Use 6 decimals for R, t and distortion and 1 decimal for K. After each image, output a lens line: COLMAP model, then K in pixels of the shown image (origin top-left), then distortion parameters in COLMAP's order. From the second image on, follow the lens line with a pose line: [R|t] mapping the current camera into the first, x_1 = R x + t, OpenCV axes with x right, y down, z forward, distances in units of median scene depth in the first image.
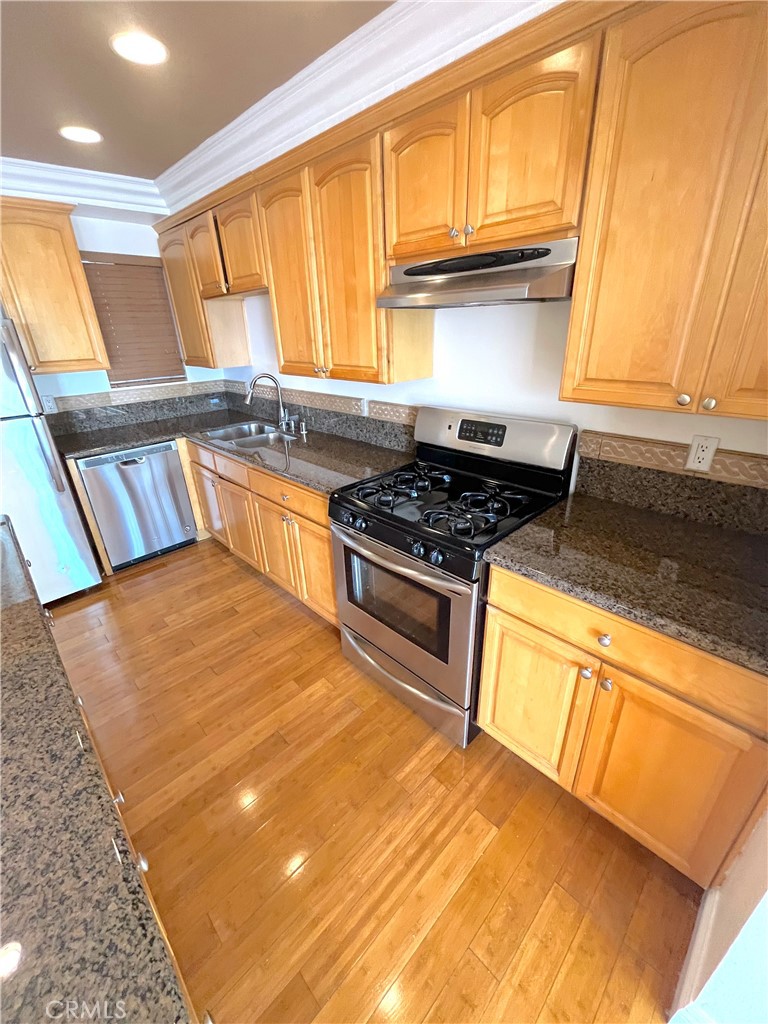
lens RADIAL K [[418.7, 0, 383.6], [0, 418.7, 512.7], [0, 0, 1]] dist [-0.003394, 0.000792]
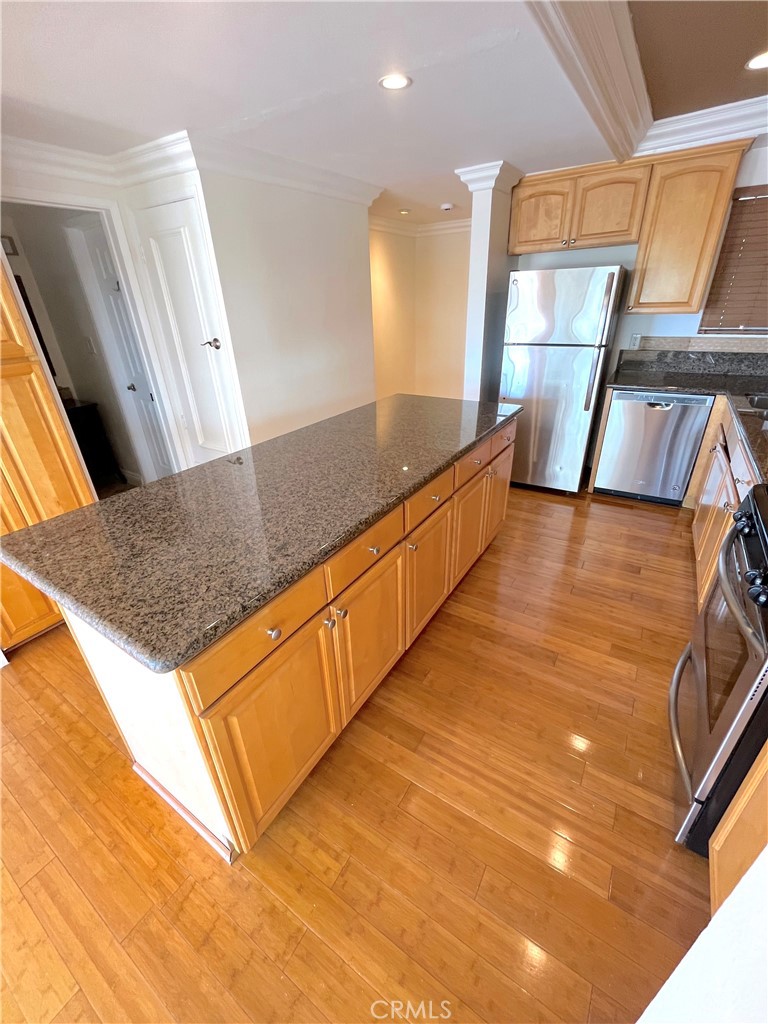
lens RADIAL K [[418.7, 0, 382.9], [0, 418.7, 510.3], [0, 0, 1]] dist [-0.003394, 0.000792]
pose [[0.226790, 0.461312, -0.857763, 0.302876], [-0.368654, 0.855841, 0.362807, -0.024337], [0.901477, 0.233937, 0.364161, 0.063902]]
